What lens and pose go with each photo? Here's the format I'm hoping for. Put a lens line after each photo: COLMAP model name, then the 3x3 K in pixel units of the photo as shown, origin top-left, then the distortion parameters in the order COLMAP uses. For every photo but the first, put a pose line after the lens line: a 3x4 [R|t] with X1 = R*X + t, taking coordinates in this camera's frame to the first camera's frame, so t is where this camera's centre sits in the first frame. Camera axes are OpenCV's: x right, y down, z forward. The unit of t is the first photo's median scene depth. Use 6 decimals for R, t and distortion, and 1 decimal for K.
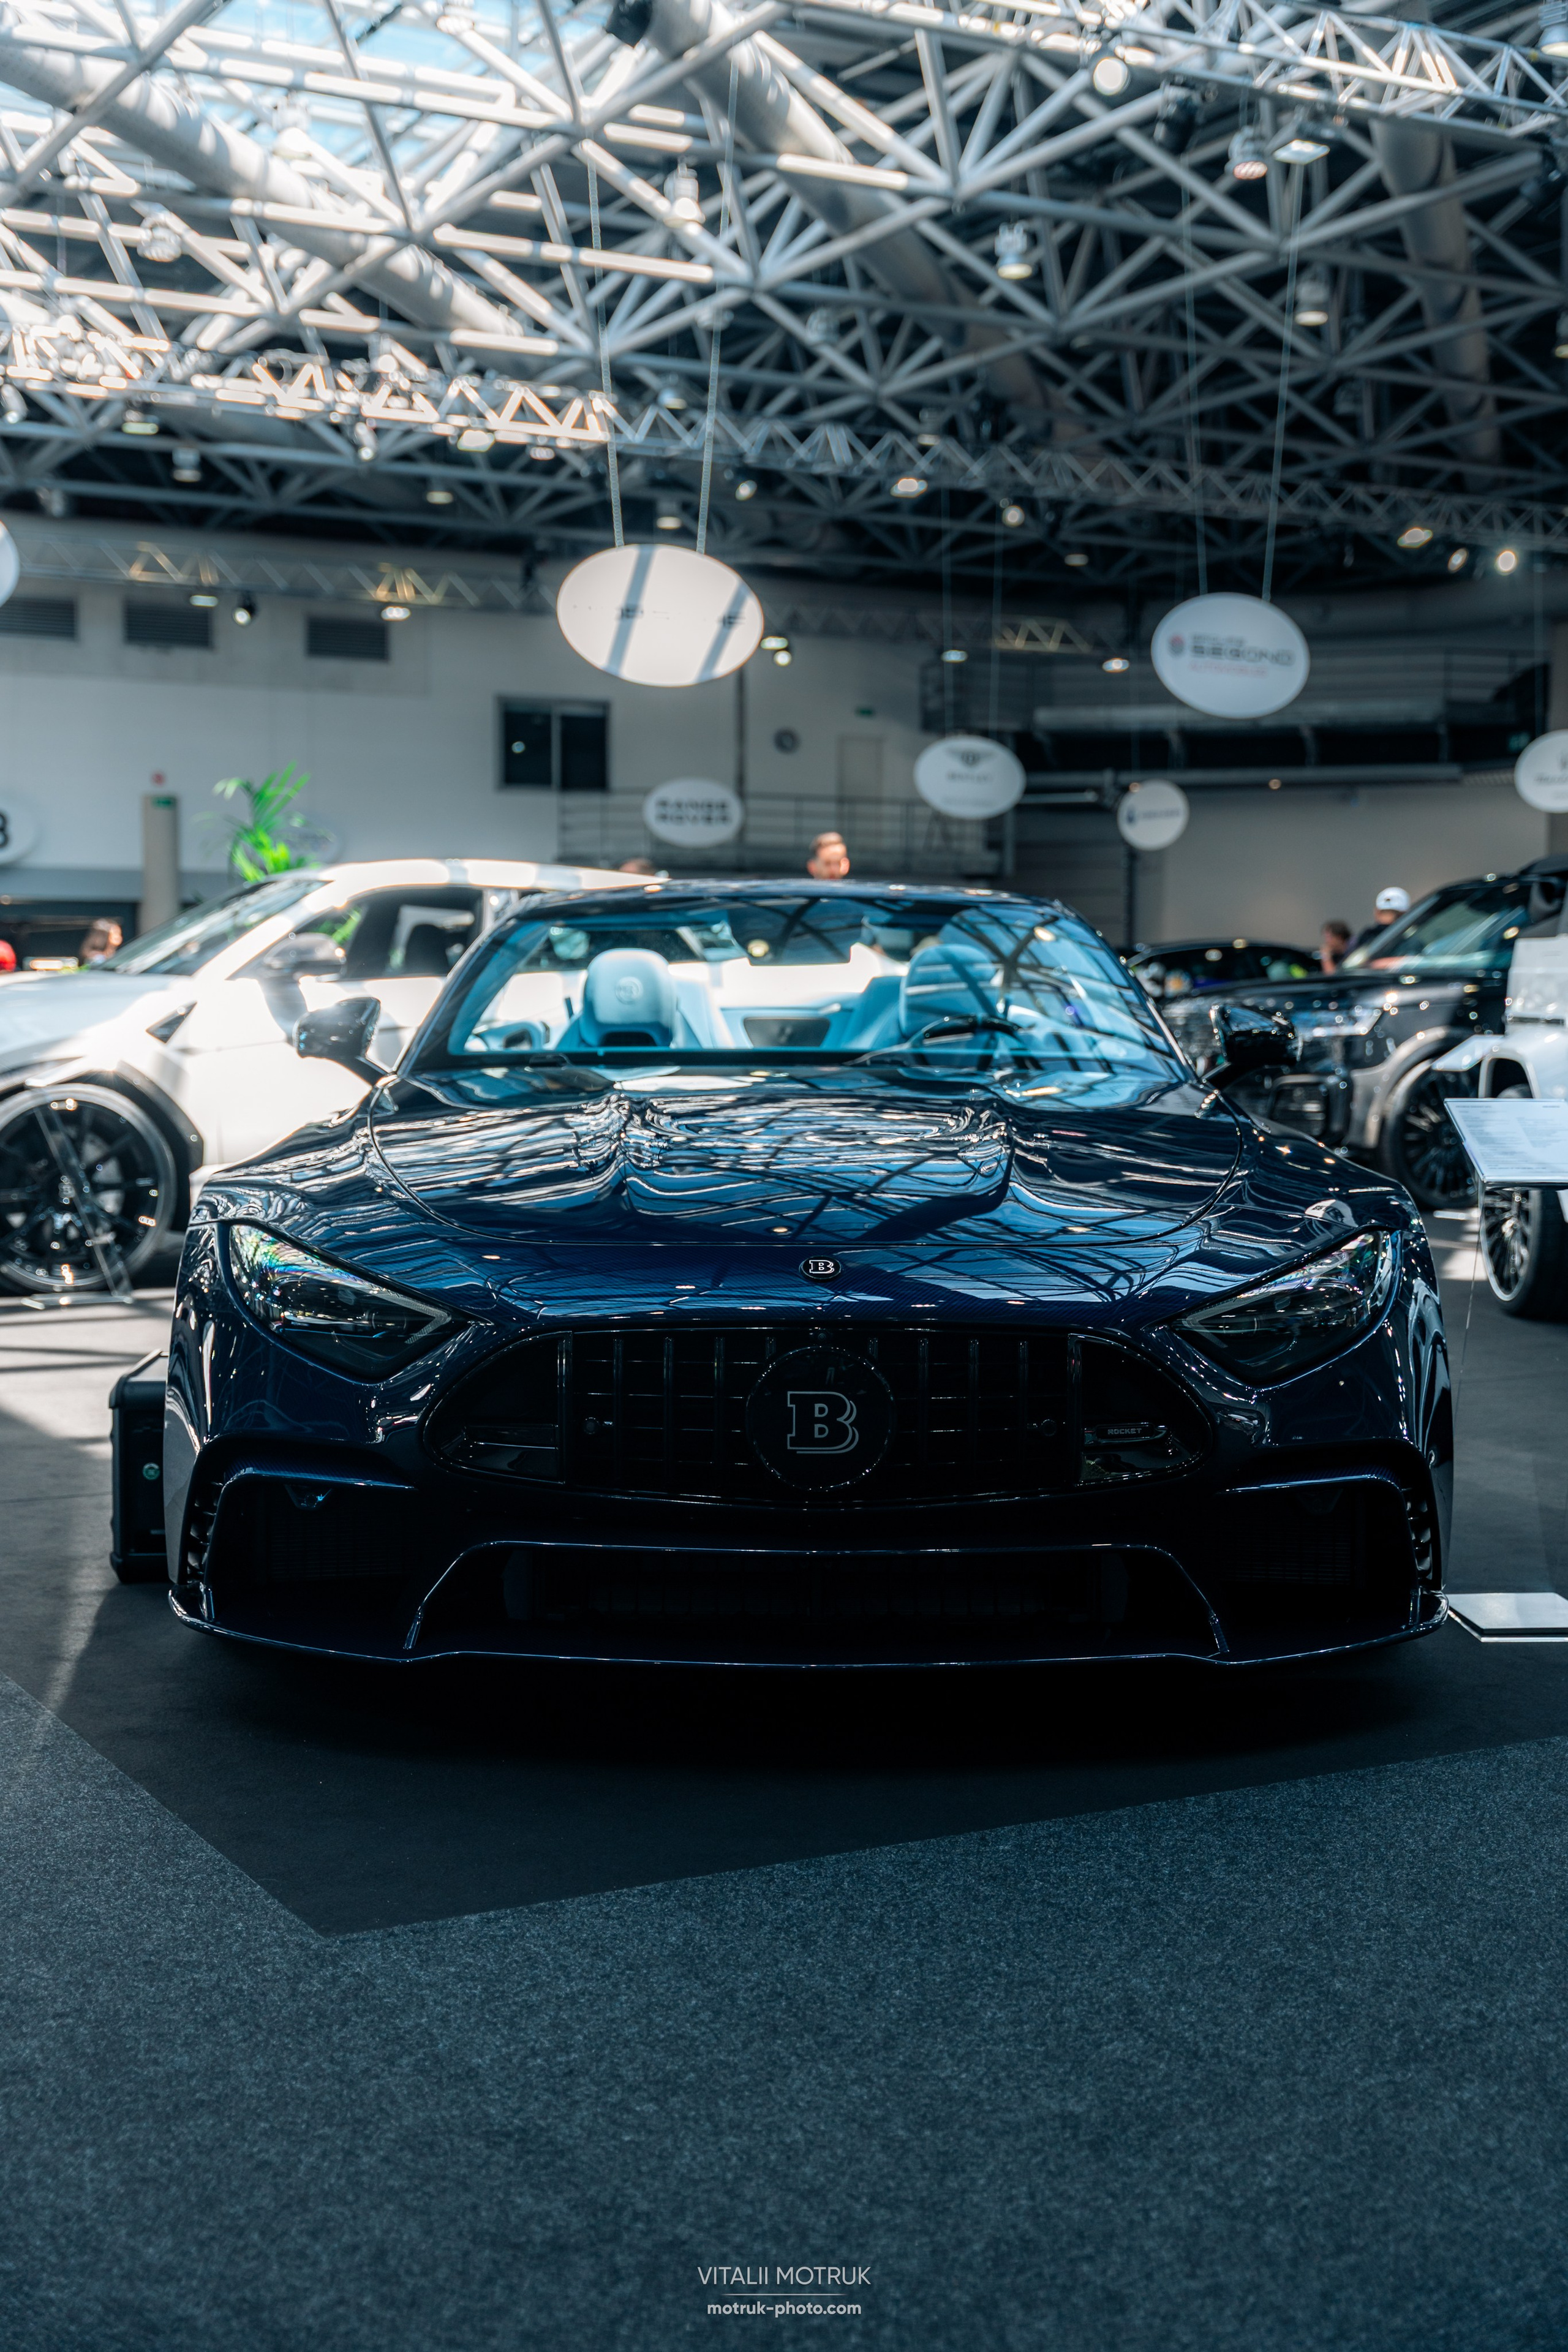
lens RADIAL K [[2857.8, 0, 791.6], [0, 2857.8, 1177.0], [0, 0, 1]] dist [0.024932, -0.026416]
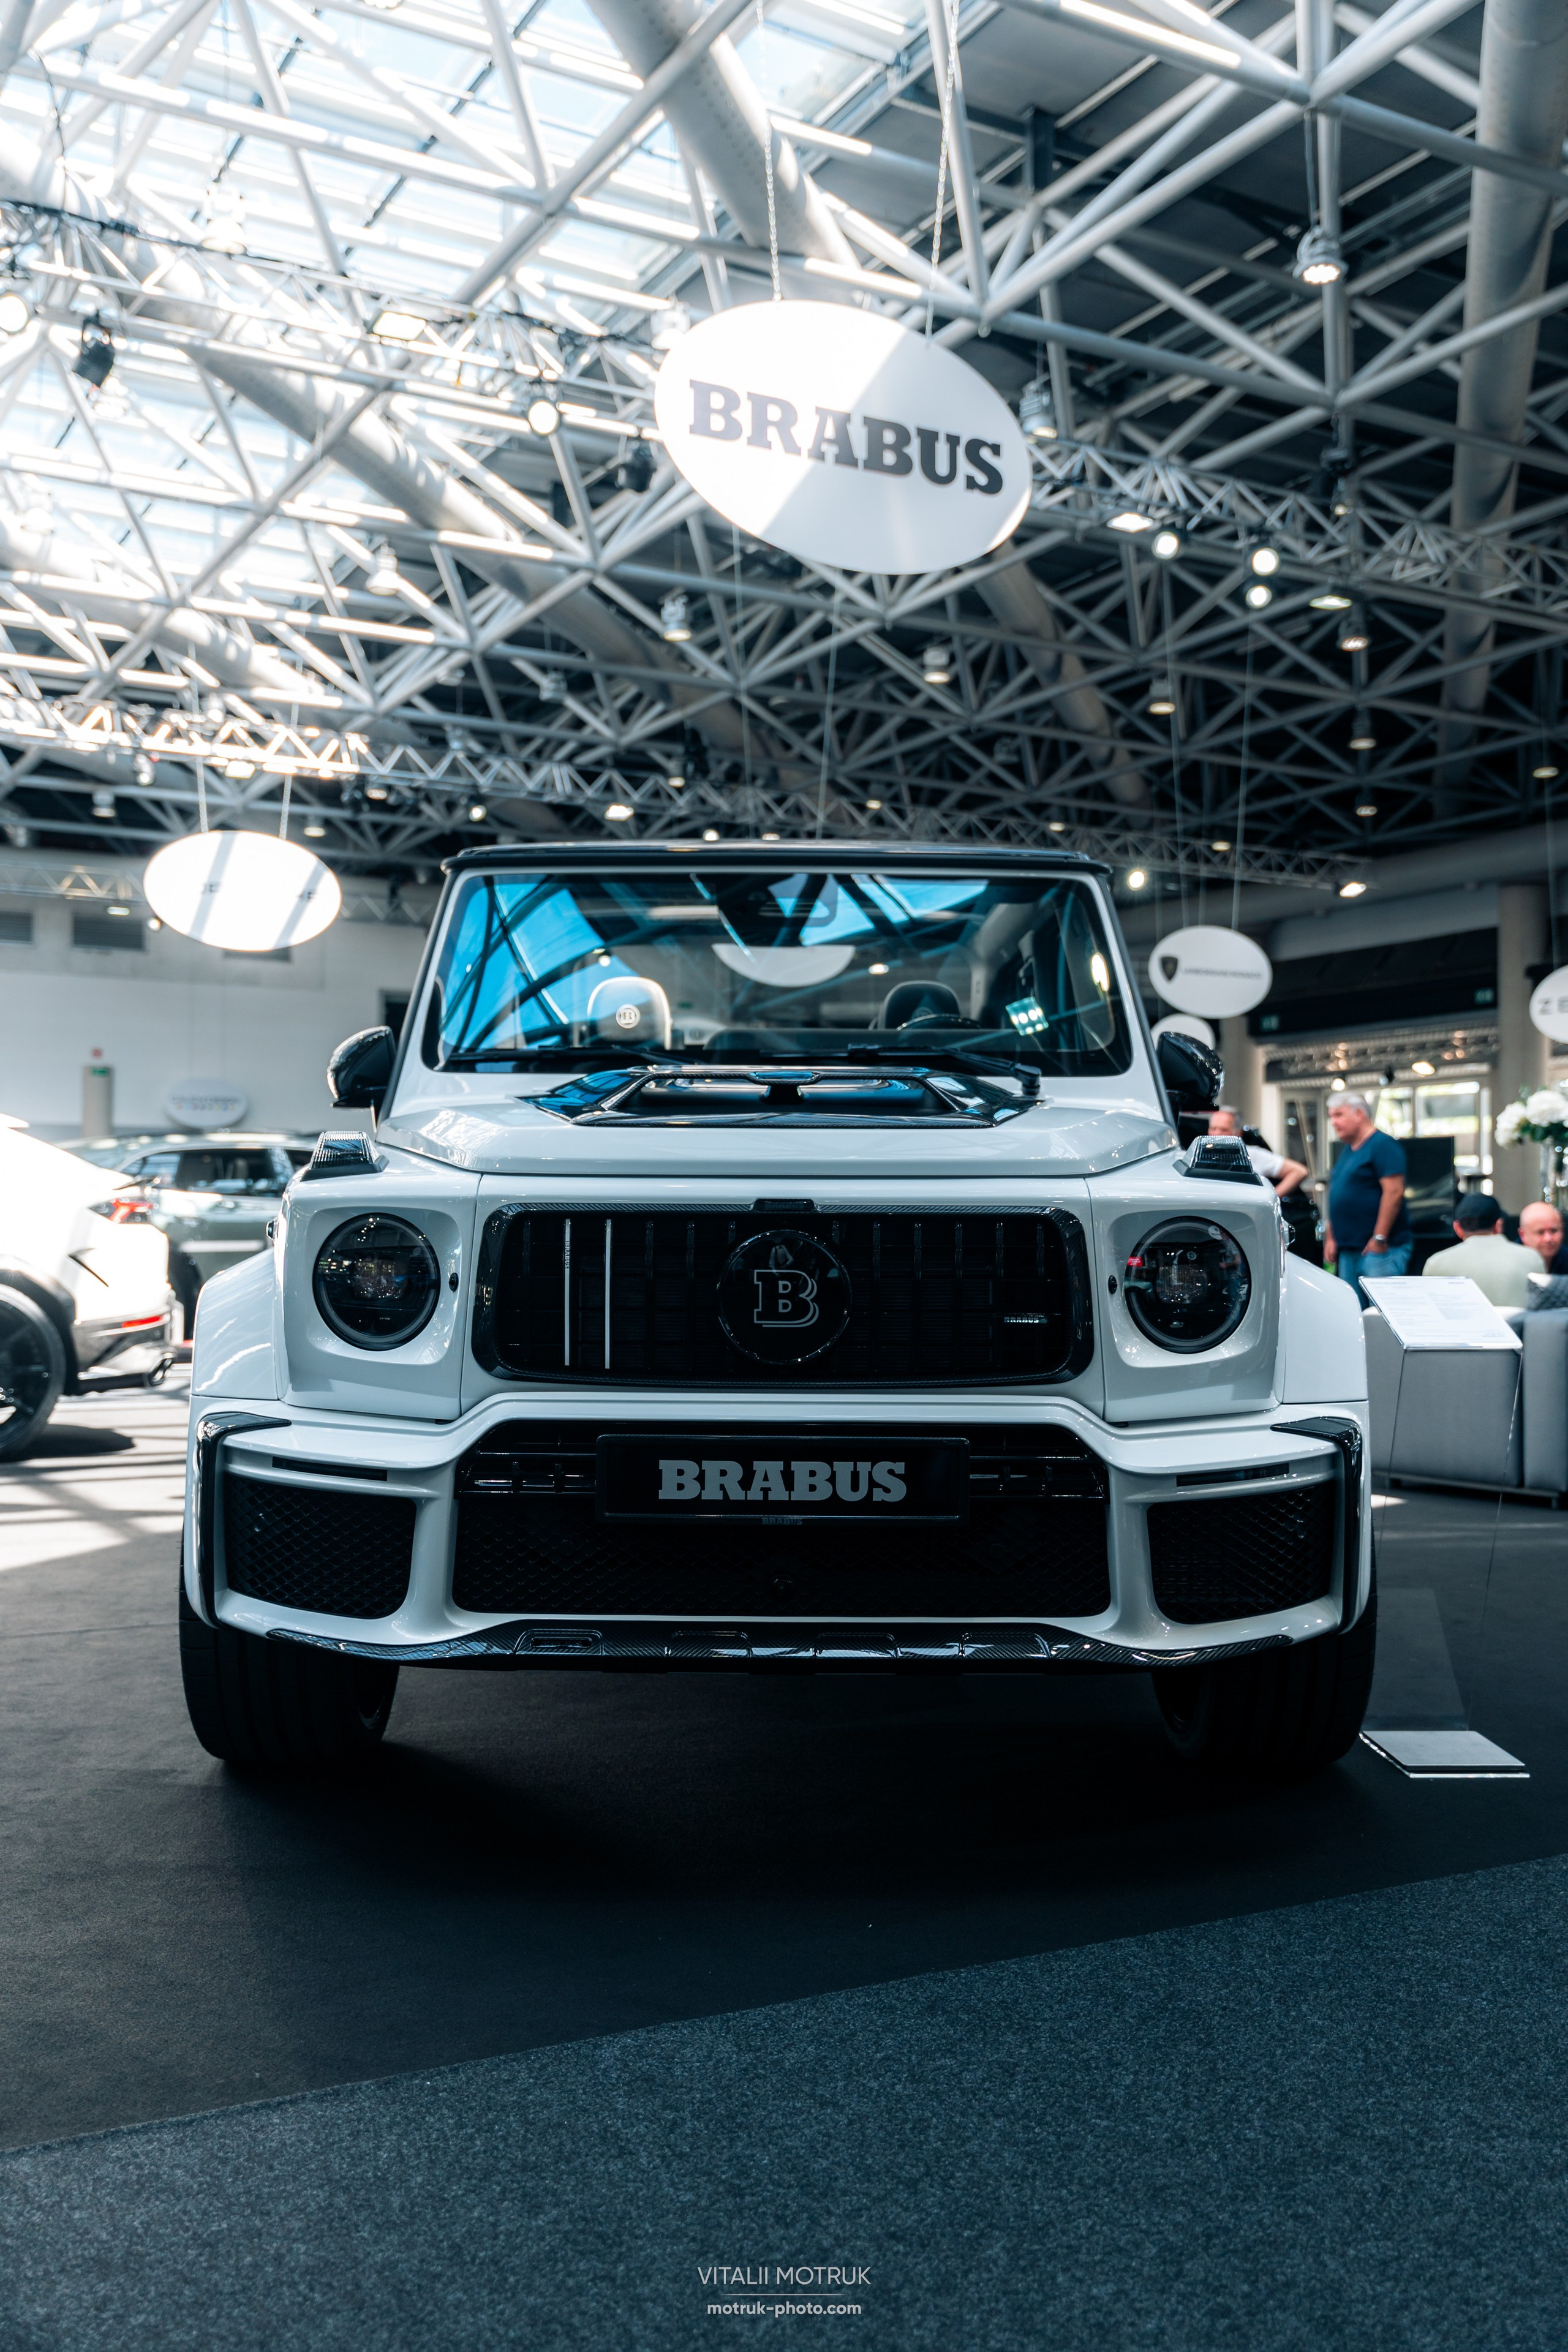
lens RADIAL K [[2161.5, 0, 784.0], [0, 2161.5, 1176.0], [0, 0, 1]] dist [0.006719, 0.005197]
pose [[0.999968, 0.004954, -0.006206, 0.130536], [-0.005498, 0.995837, -0.090984, -0.001990], [0.005729, 0.091015, 0.995833, 0.100141]]
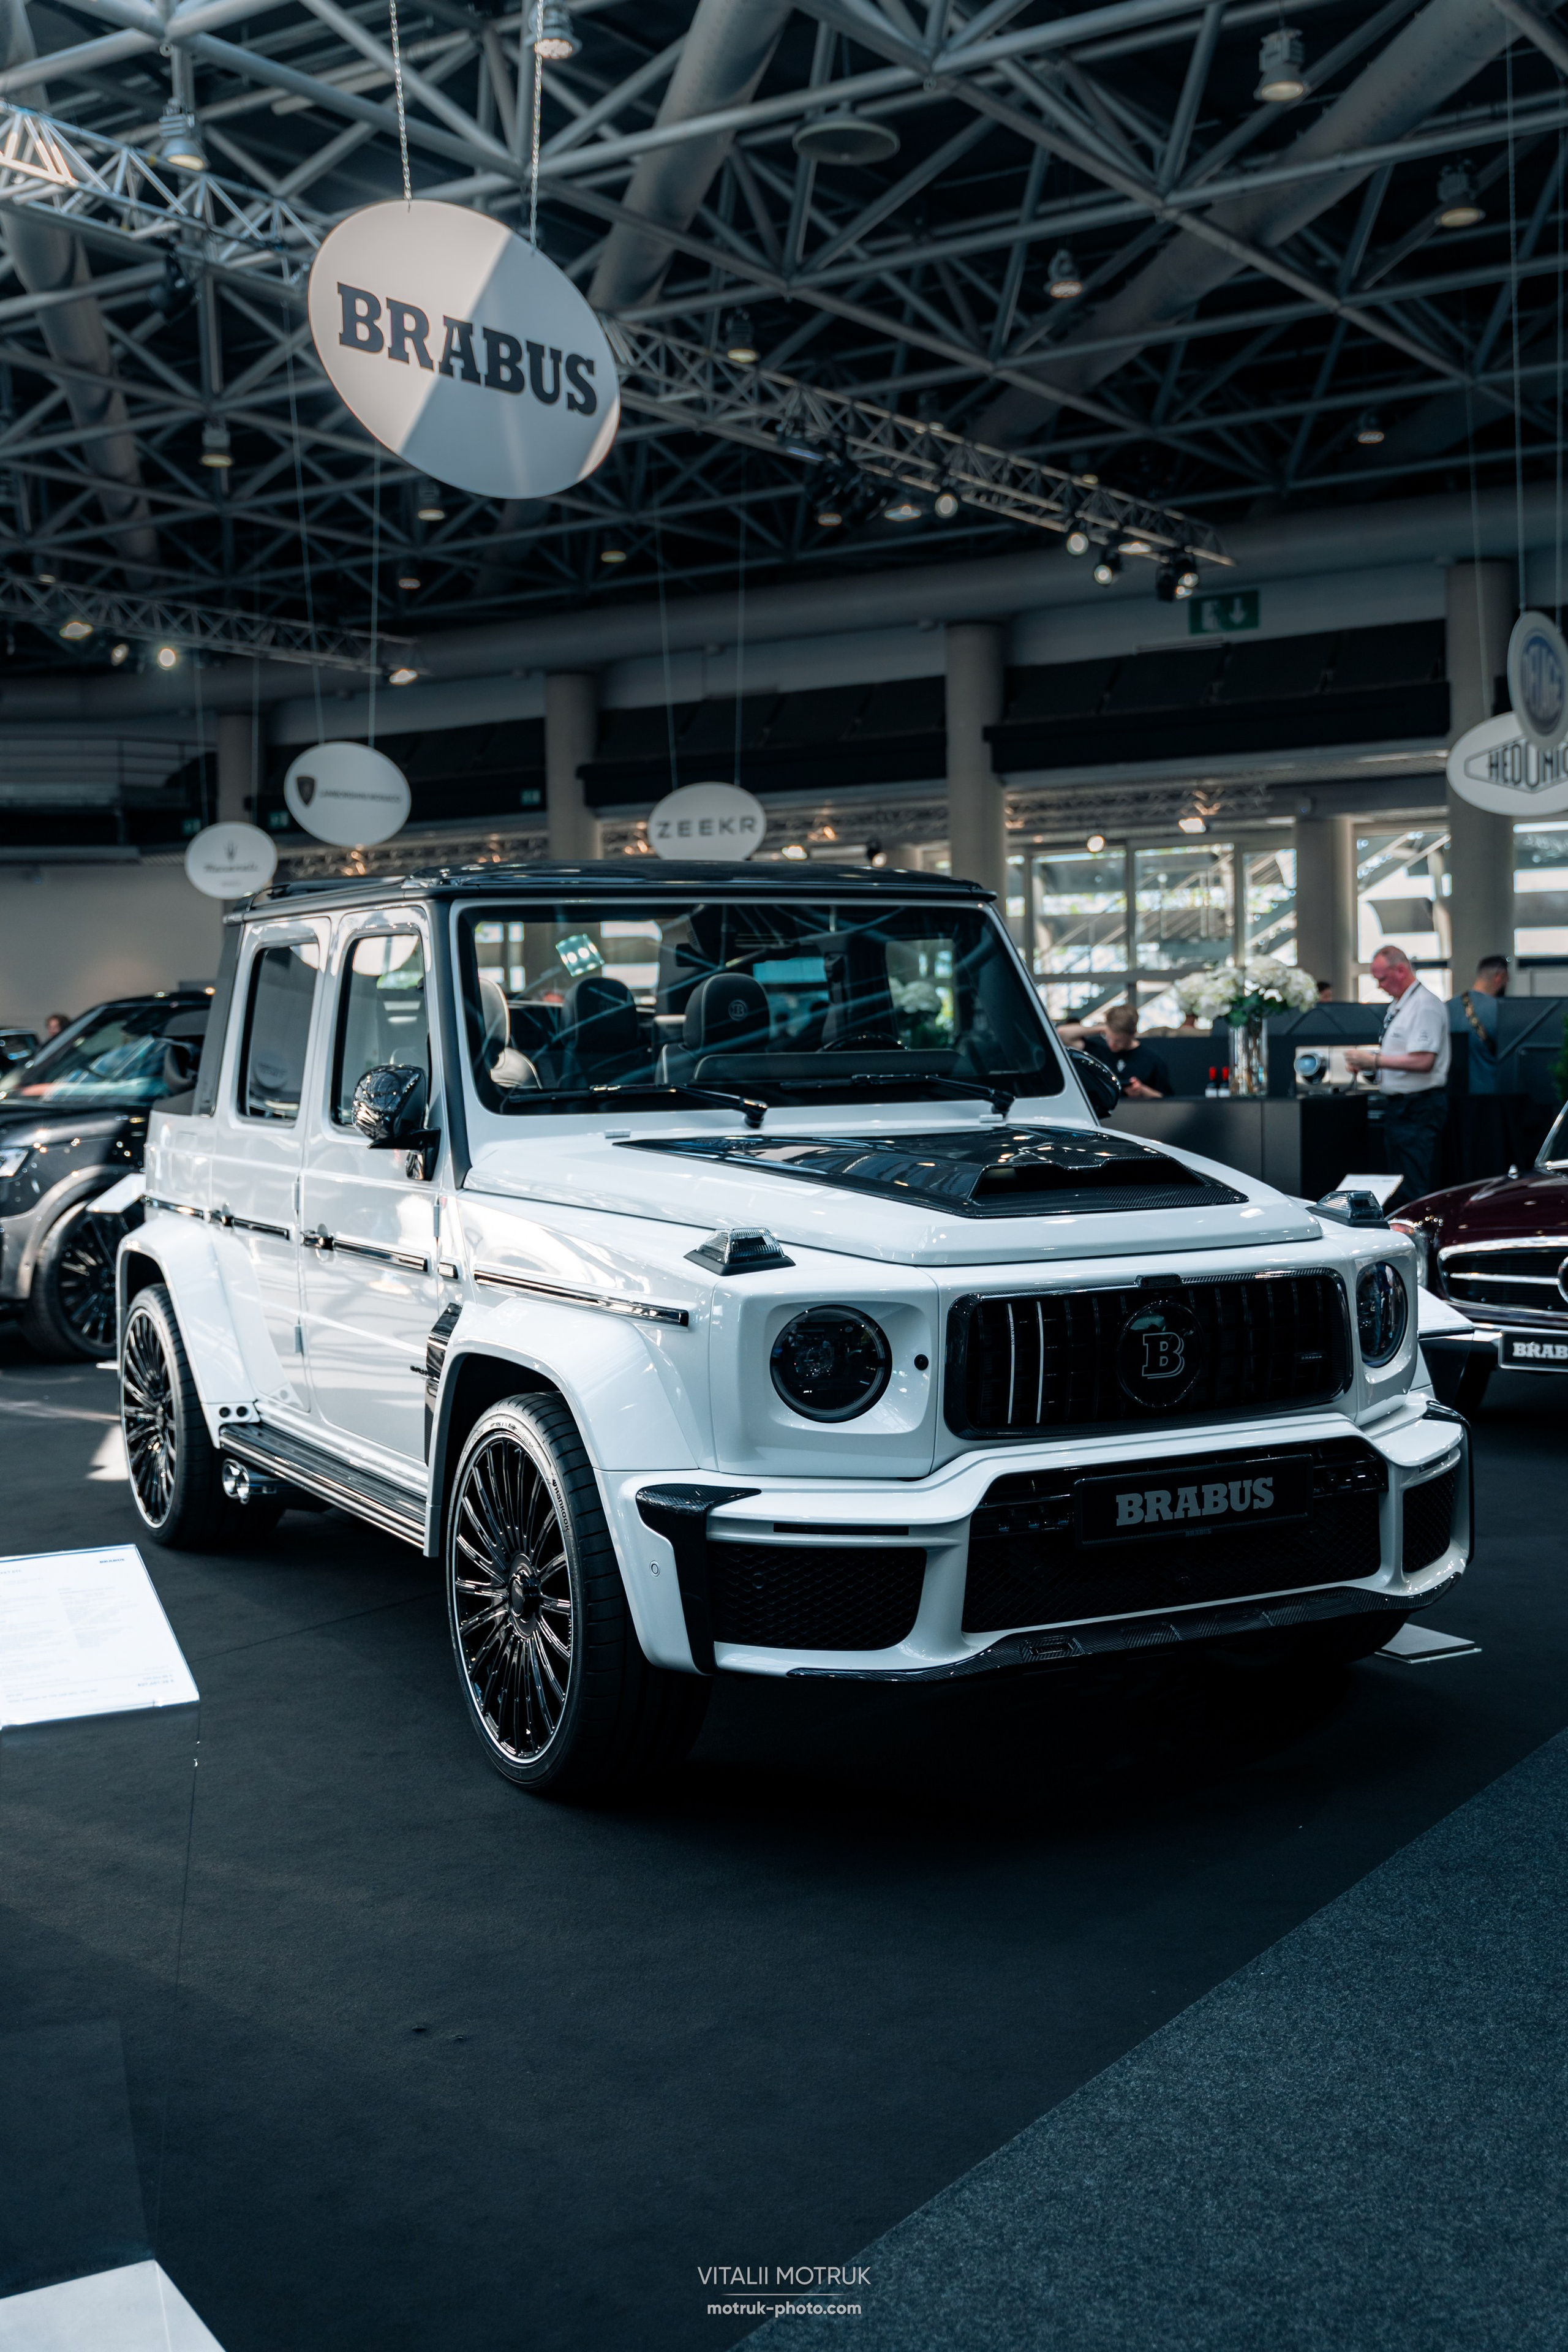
lens RADIAL K [[2607.5, 0, 787.4], [0, 2607.5, 1188.9], [0, 0, 1]] dist [-0.001907, -0.019894]
pose [[0.894044, -0.045204, 0.445692, 0.025676], [0.048248, 0.998825, 0.004521, -0.019813], [-0.445373, 0.017462, 0.895175, 0.070183]]
